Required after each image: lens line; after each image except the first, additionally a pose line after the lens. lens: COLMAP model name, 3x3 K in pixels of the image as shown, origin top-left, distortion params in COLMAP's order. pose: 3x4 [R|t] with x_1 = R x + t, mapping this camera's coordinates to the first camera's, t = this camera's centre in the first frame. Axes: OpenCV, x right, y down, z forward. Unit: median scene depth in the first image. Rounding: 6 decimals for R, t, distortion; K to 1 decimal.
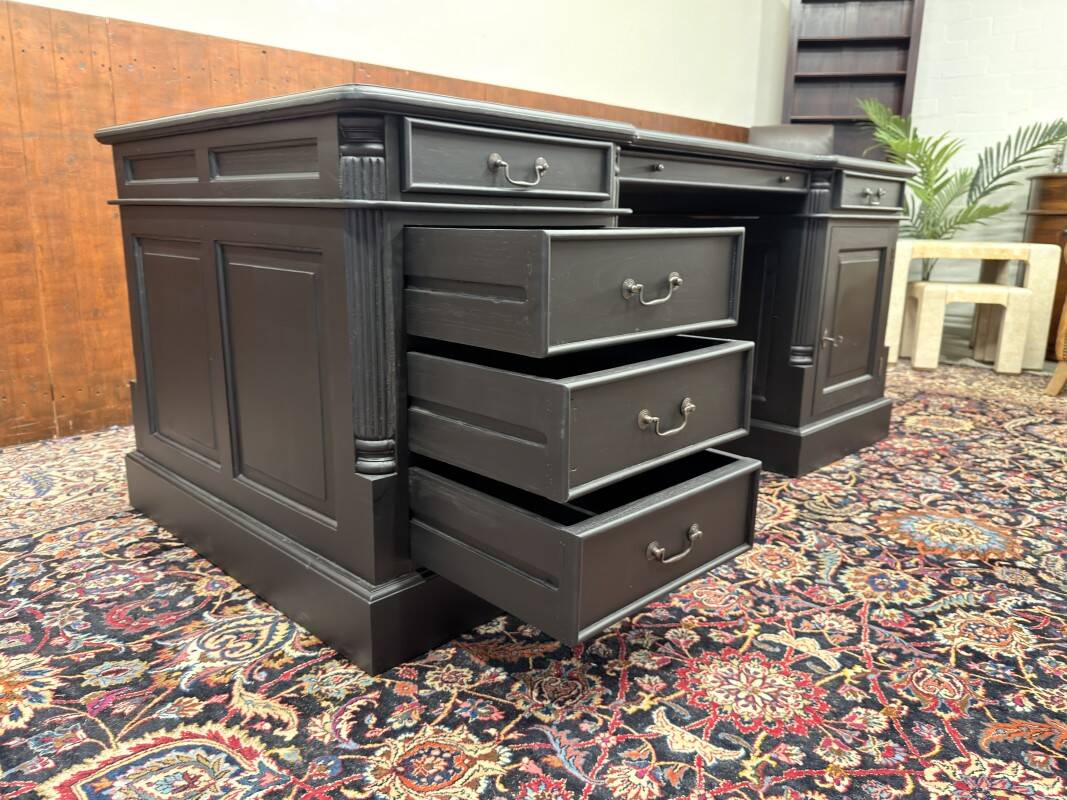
lens RADIAL K [[792.2, 0, 538.8], [0, 792.2, 404.9], [0, 0, 1]] dist [0.004866, -0.013894]
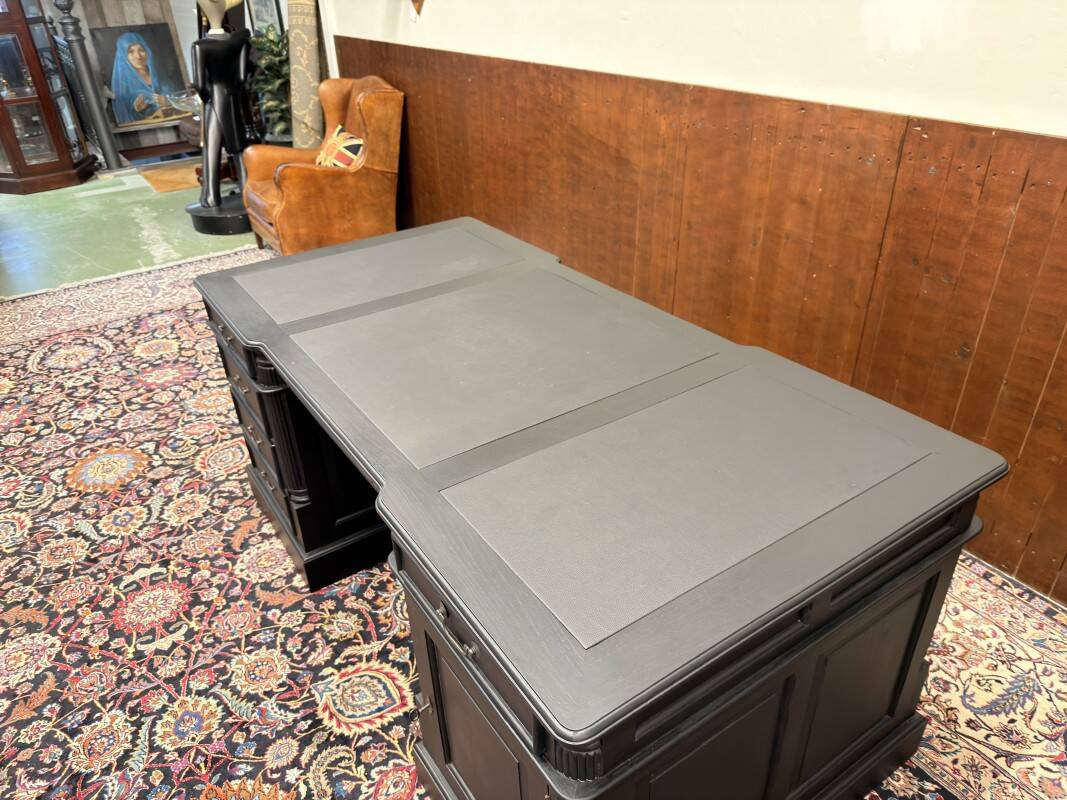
lens RADIAL K [[760.0, 0, 532.7], [0, 760.0, 418.0], [0, 0, 1]] dist [0.000580, -0.006643]
pose [[-0.211590, 0.499429, -0.840119, 1.100169], [-0.192944, 0.821320, 0.536848, -0.960293], [0.958124, 0.275688, -0.077421, 1.474689]]
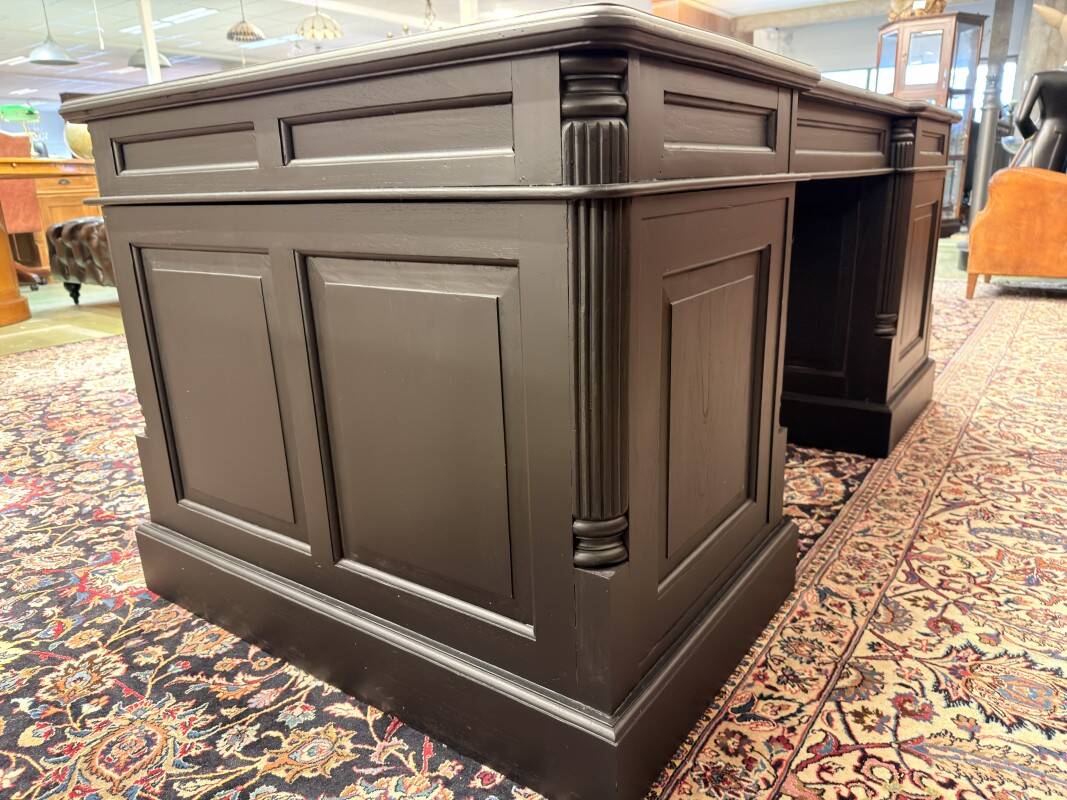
lens RADIAL K [[760.0, 0, 532.7], [0, 760.0, 418.0], [0, 0, 1]] dist [0.000580, -0.006643]
pose [[-0.988919, 0.057556, -0.136843, 0.386970], [-0.020807, 0.858951, 0.511635, -0.578400], [0.146989, 0.508813, -0.848235, 2.379695]]
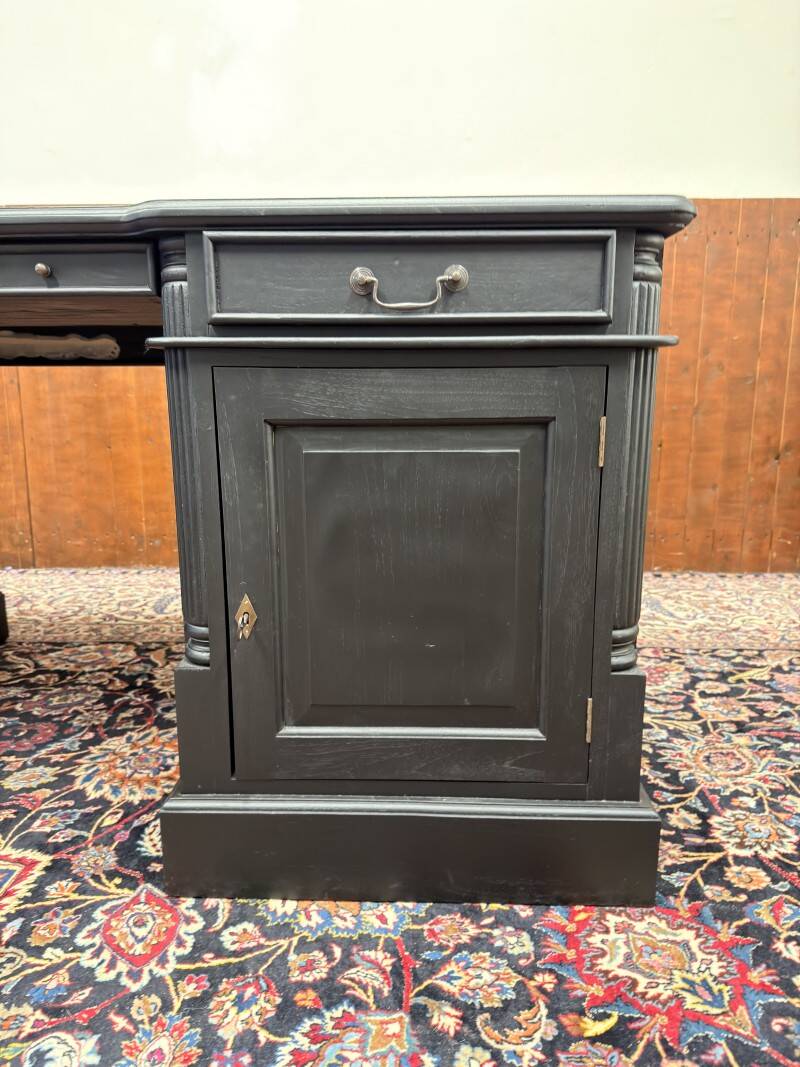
lens RADIAL K [[760.0, 0, 399.9], [0, 760.0, 535.5], [0, 0, 1]] dist [0.000580, -0.006643]
pose [[0.675474, 0.124614, -0.726778, 0.998560], [-0.156556, 0.987382, 0.023793, -0.212047], [0.720572, 0.097710, 0.686461, 1.050590]]
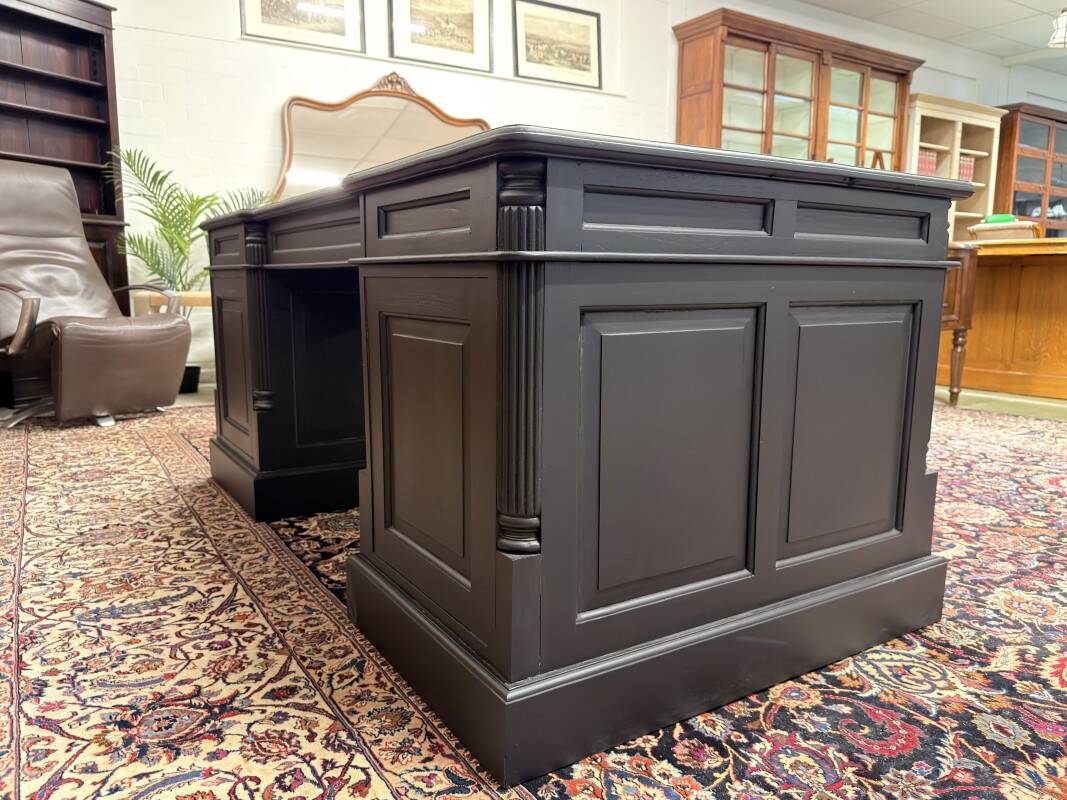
lens RADIAL K [[792.2, 0, 538.8], [0, 792.2, 404.9], [0, 0, 1]] dist [0.004866, -0.013894]
pose [[0.230961, -0.168734, 0.958220, -1.187124], [0.226783, 0.967057, 0.115628, -0.231335], [-0.946164, 0.190602, 0.261618, 0.927666]]
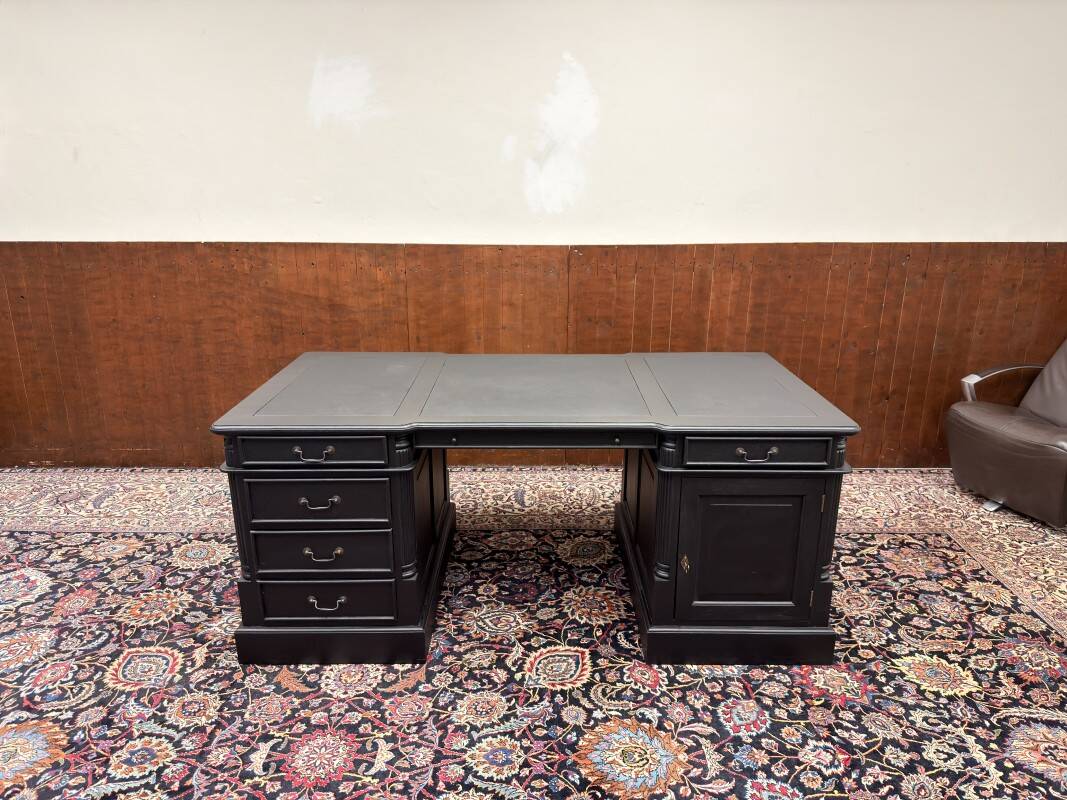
lens RADIAL K [[748.3, 0, 540.9], [0, 748.3, 402.4], [0, 0, 1]] dist [0.085445, -0.148212]
pose [[0.700801, 0.197258, -0.685541, 1.294032], [-0.156563, 0.980108, 0.121968, -0.586769], [0.695964, 0.021855, 0.717744, 0.034558]]
